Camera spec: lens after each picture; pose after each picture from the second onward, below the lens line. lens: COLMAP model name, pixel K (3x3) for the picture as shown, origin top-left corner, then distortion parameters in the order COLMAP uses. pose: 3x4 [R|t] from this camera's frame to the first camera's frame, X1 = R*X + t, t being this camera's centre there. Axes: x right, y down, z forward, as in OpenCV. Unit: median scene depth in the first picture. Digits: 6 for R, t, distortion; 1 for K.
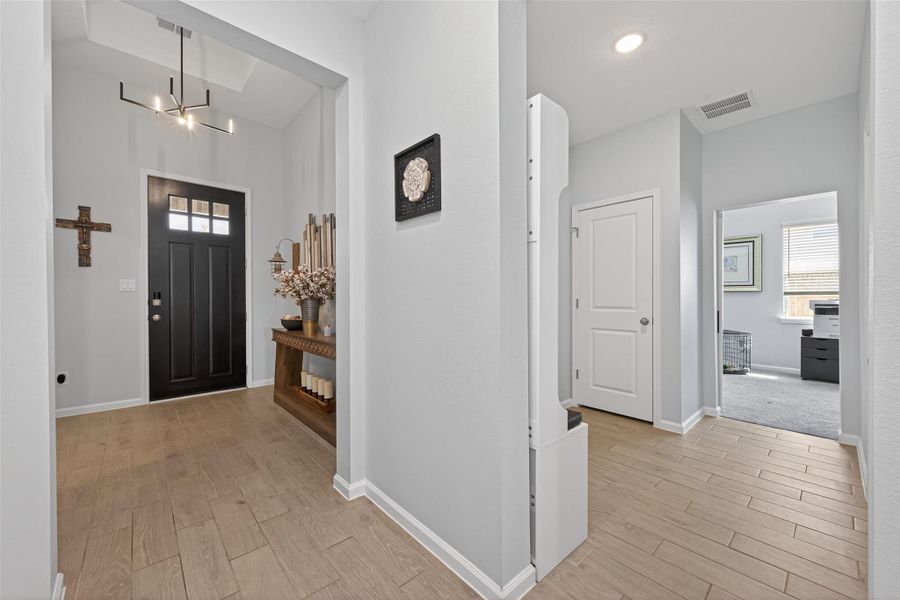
lens RADIAL K [[348.3, 0, 450.7], [0, 348.3, 299.2], [0, 0, 1]] dist [0.007526, -0.002259]
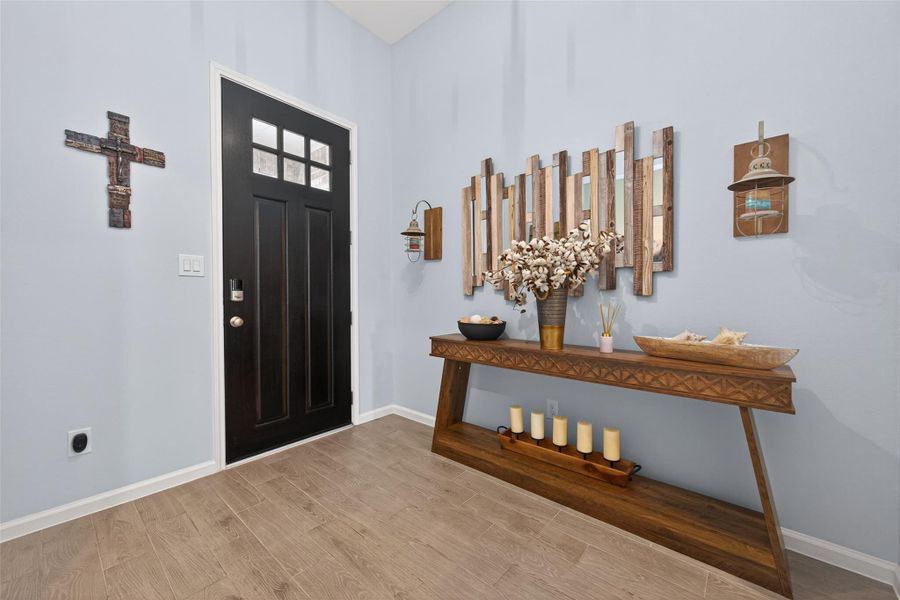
lens RADIAL K [[348.3, 0, 449.4], [0, 348.3, 298.6], [0, 0, 1]] dist [0.007526, -0.002259]
pose [[0.992170, -0.003238, 0.124851, -0.575832], [0.002731, 0.999987, 0.004235, 0.013258], [-0.124863, -0.003861, 0.992166, 0.382498]]
